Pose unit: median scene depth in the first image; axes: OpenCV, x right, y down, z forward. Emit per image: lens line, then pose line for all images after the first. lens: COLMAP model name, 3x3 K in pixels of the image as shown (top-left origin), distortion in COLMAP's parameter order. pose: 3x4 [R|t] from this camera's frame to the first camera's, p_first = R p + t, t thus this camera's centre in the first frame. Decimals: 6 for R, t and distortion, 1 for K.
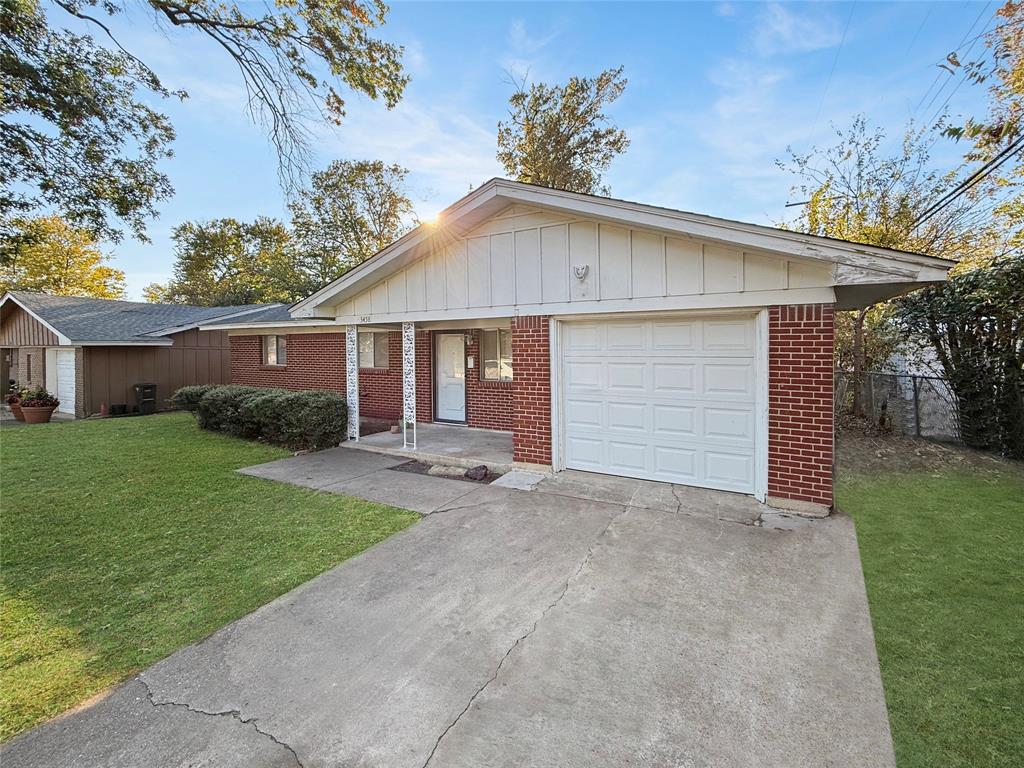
lens RADIAL K [[409.9, 0, 491.0], [0, 409.9, 360.6], [0, 0, 1]] dist [0.003596, 0.000657]
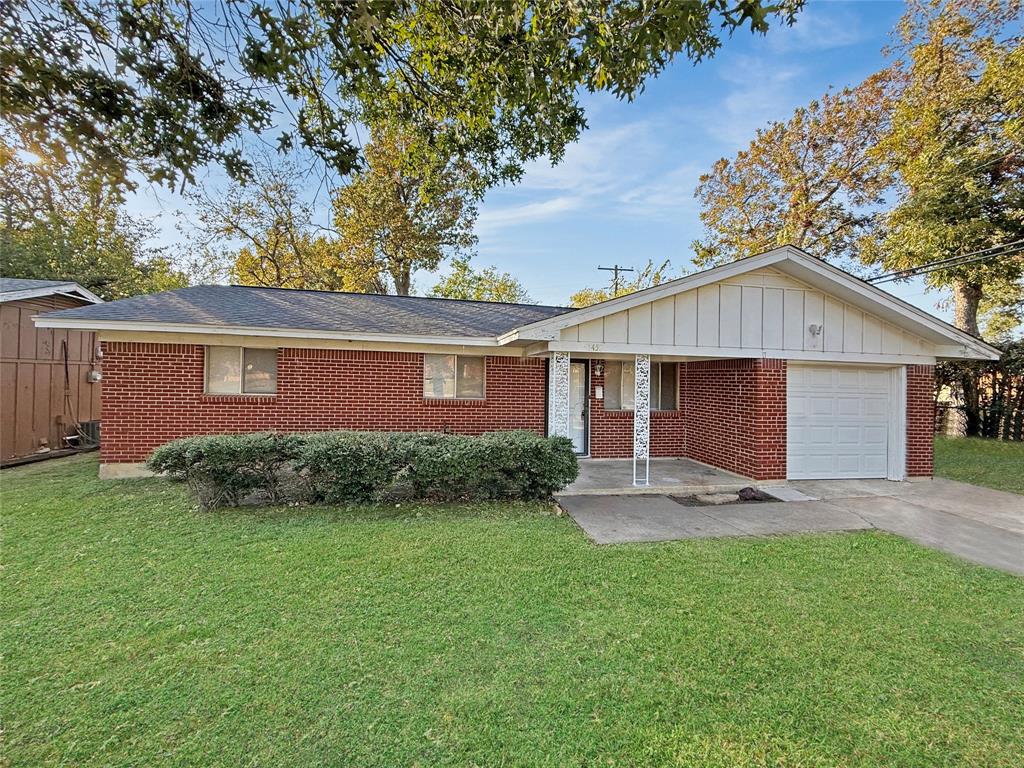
lens RADIAL K [[409.9, 0, 511.5], [0, 409.9, 380.5], [0, 0, 1]] dist [0.003596, 0.000657]
pose [[0.780156, 0.015004, 0.625406, -1.232080], [-0.013797, 0.999882, -0.006777, -0.023763], [-0.625433, -0.003342, 0.780270, 0.519434]]
